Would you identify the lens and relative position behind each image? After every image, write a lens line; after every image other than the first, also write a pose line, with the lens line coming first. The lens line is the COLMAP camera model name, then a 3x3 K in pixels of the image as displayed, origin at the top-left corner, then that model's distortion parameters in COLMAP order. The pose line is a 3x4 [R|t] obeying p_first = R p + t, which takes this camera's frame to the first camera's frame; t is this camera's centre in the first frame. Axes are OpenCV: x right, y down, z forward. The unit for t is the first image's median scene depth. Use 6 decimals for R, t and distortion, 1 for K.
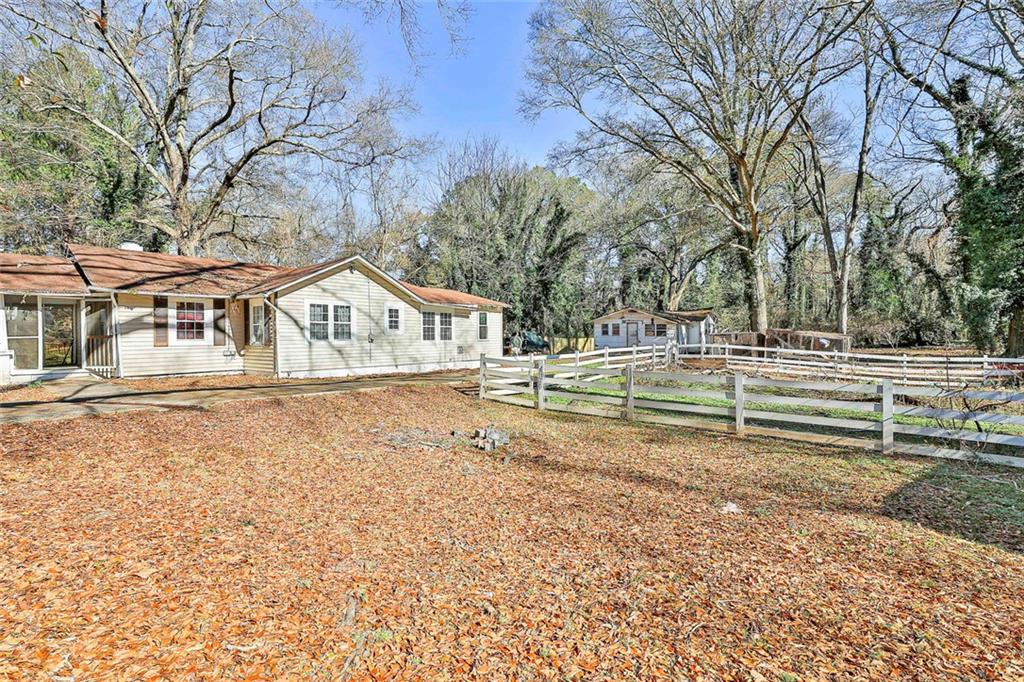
lens RADIAL K [[492.0, 0, 514.9], [0, 492.0, 334.3], [0, 0, 1]] dist [-0.002373, 0.000320]
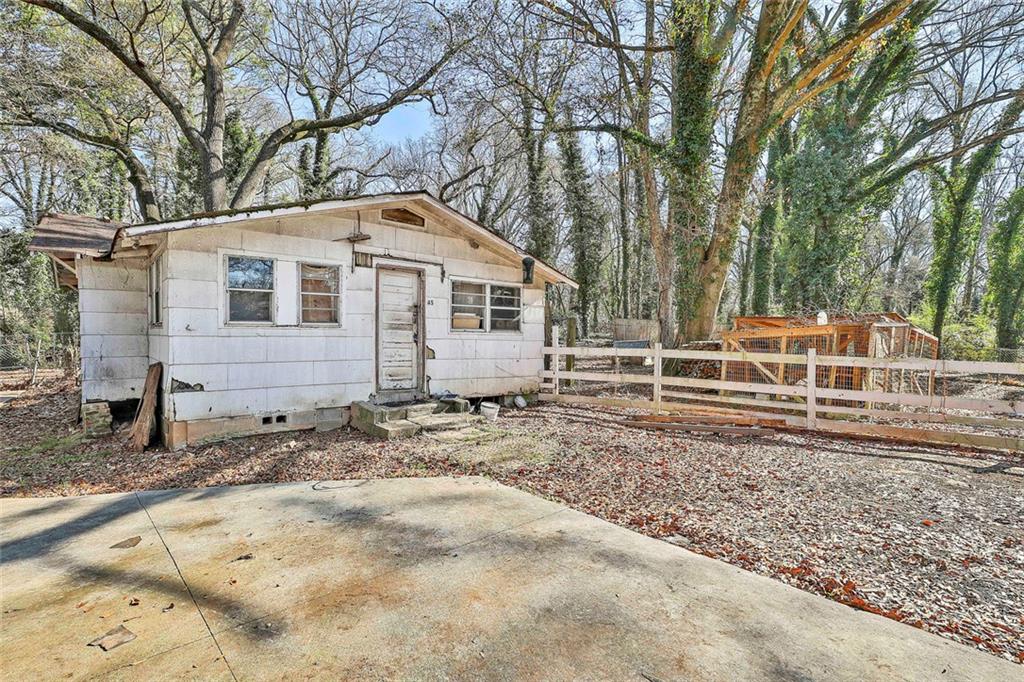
lens RADIAL K [[492.0, 0, 514.9], [0, 492.0, 334.3], [0, 0, 1]] dist [-0.002373, 0.000320]
pose [[0.239904, 0.000405, 0.970797, 0.036065], [0.000340, 1.000000, -0.000501, 0.006072], [-0.970797, 0.000450, 0.239903, 0.888148]]
